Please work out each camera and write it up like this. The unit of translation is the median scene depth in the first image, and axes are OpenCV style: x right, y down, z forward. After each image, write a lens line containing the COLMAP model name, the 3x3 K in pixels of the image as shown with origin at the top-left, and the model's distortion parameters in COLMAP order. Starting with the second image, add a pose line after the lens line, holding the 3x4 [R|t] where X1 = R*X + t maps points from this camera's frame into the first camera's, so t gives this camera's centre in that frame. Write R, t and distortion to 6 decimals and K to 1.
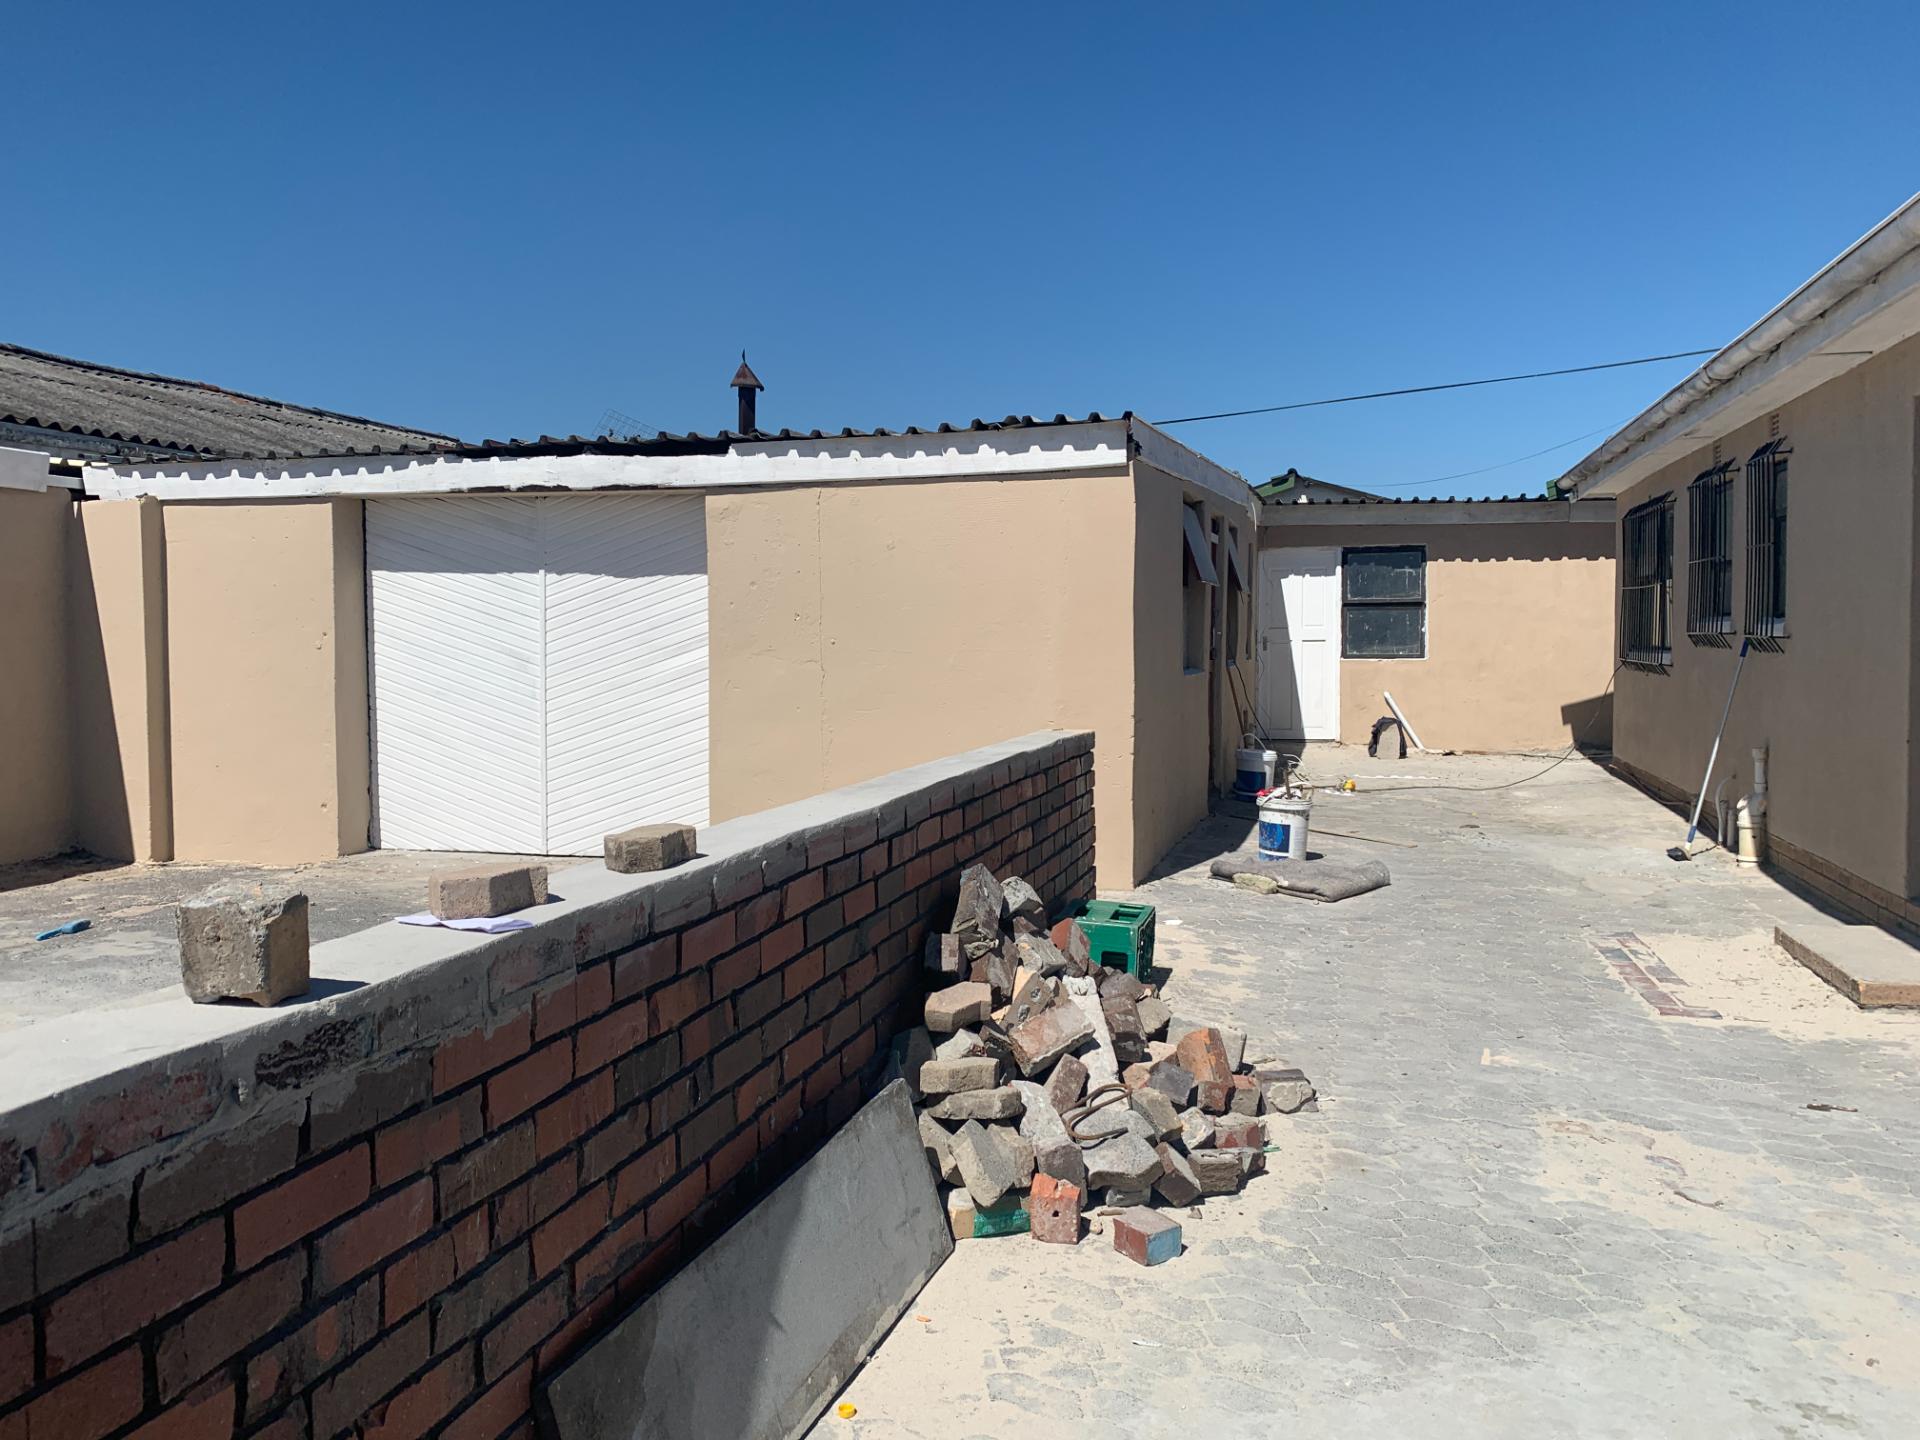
lens RADIAL K [[1465.1, 0, 957.7], [0, 1465.1, 718.4], [0, 0, 1]] dist [0.037323, -0.038298]
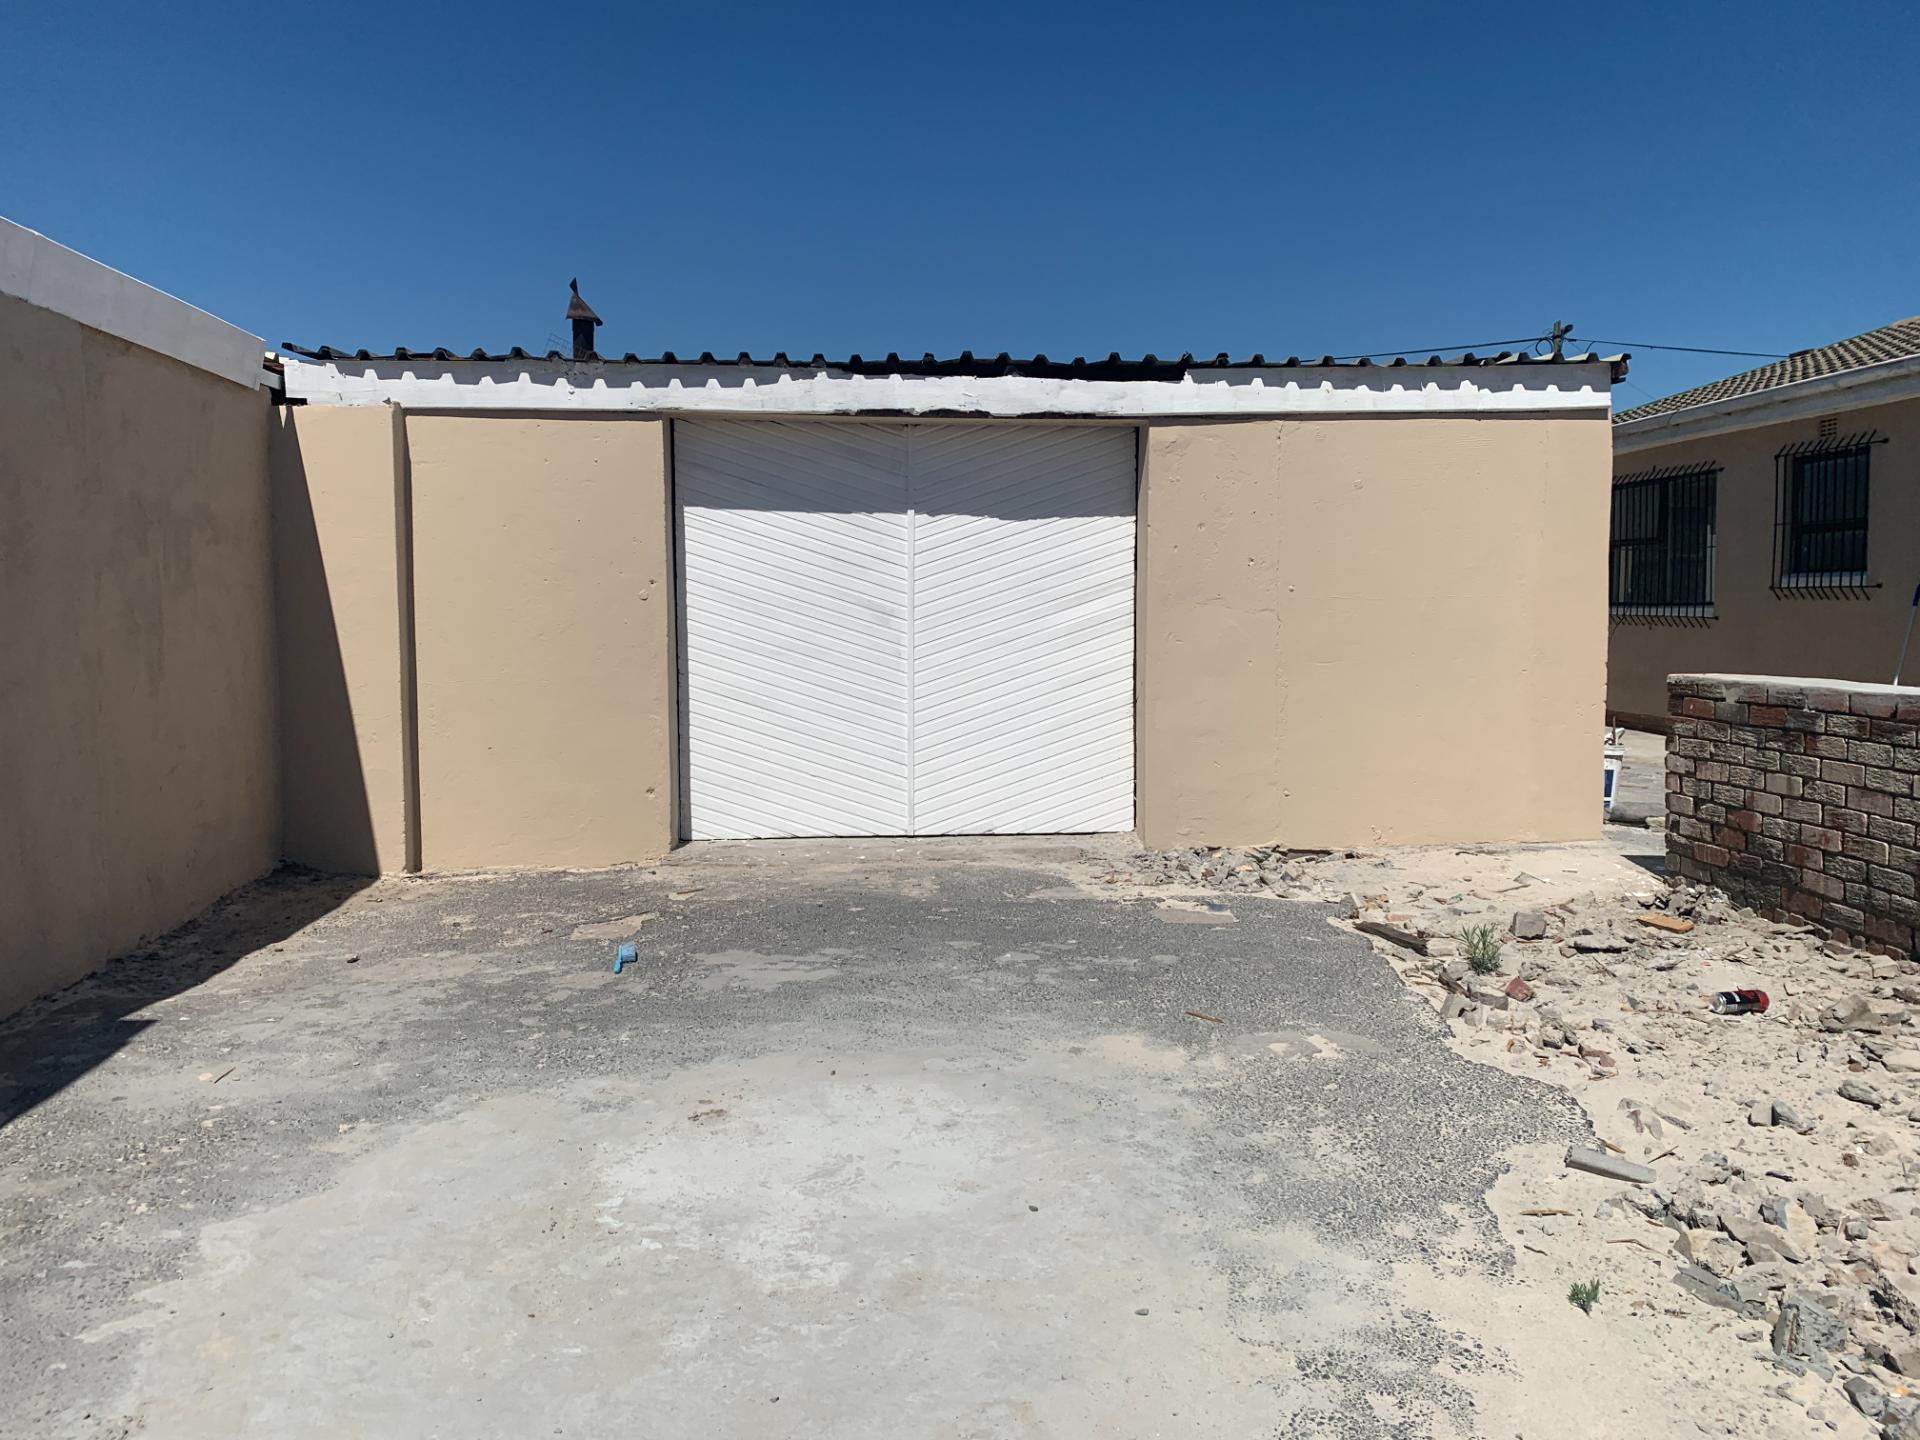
lens RADIAL K [[1465.1, 0, 947.2], [0, 1465.1, 717.4], [0, 0, 1]] dist [0.037323, -0.038298]
pose [[0.944675, -0.027191, 0.326879, -0.615271], [0.021144, 0.999534, 0.022038, 0.003223], [-0.327326, -0.013907, 0.944809, 0.202425]]
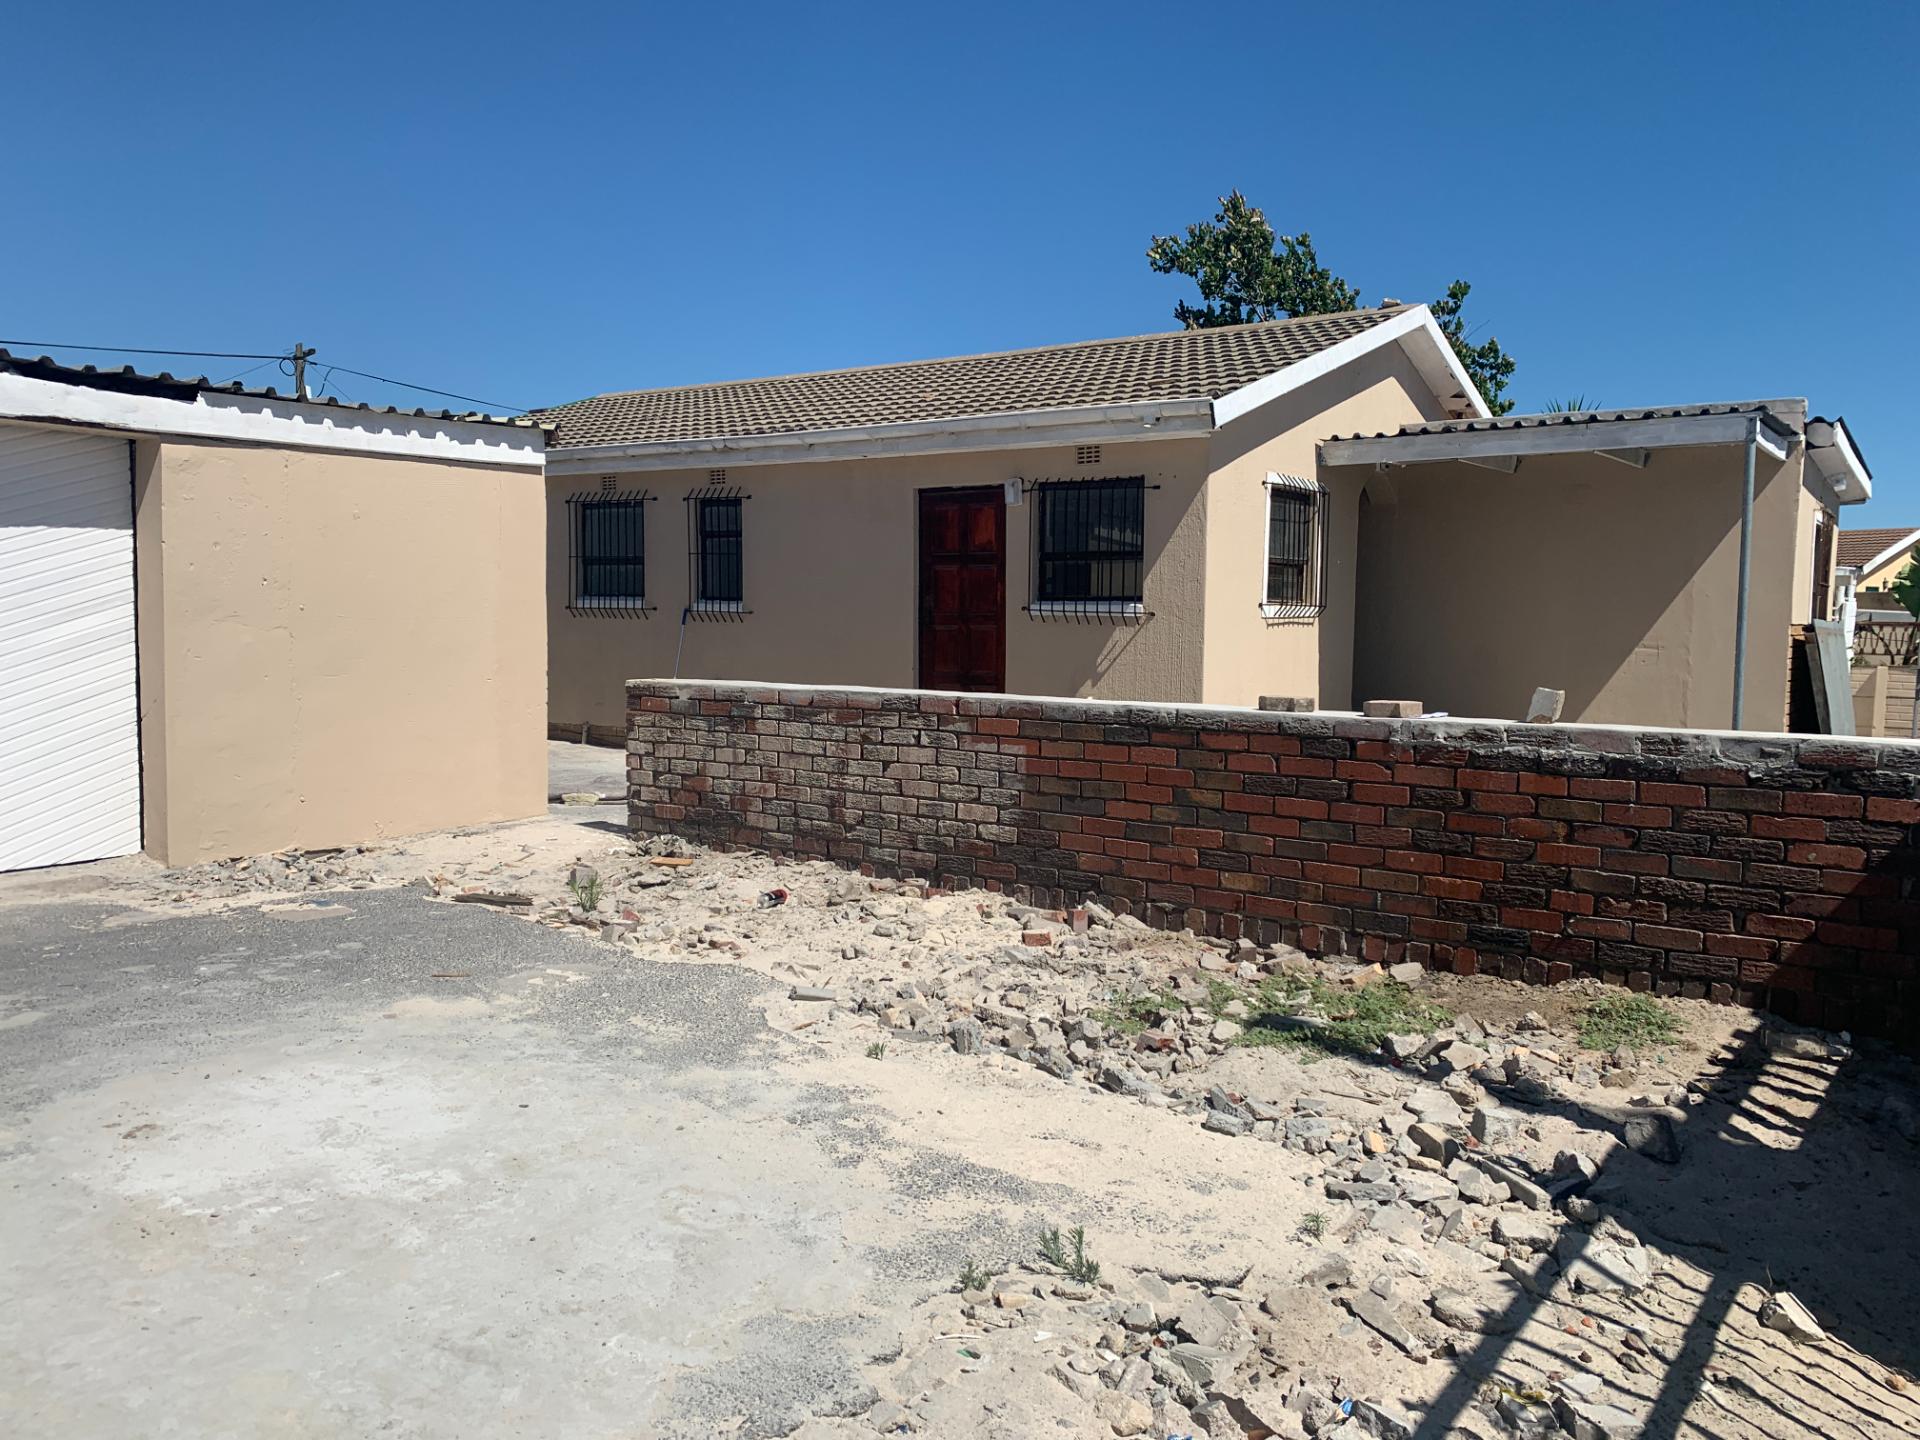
lens RADIAL K [[1465.1, 0, 972.3], [0, 1465.1, 730.3], [0, 0, 1]] dist [0.037323, -0.038298]
pose [[0.333648, -0.068985, 0.940170, -0.907121], [0.041714, 0.997422, 0.058383, -0.009894], [-0.941774, 0.019739, 0.335665, 0.249318]]
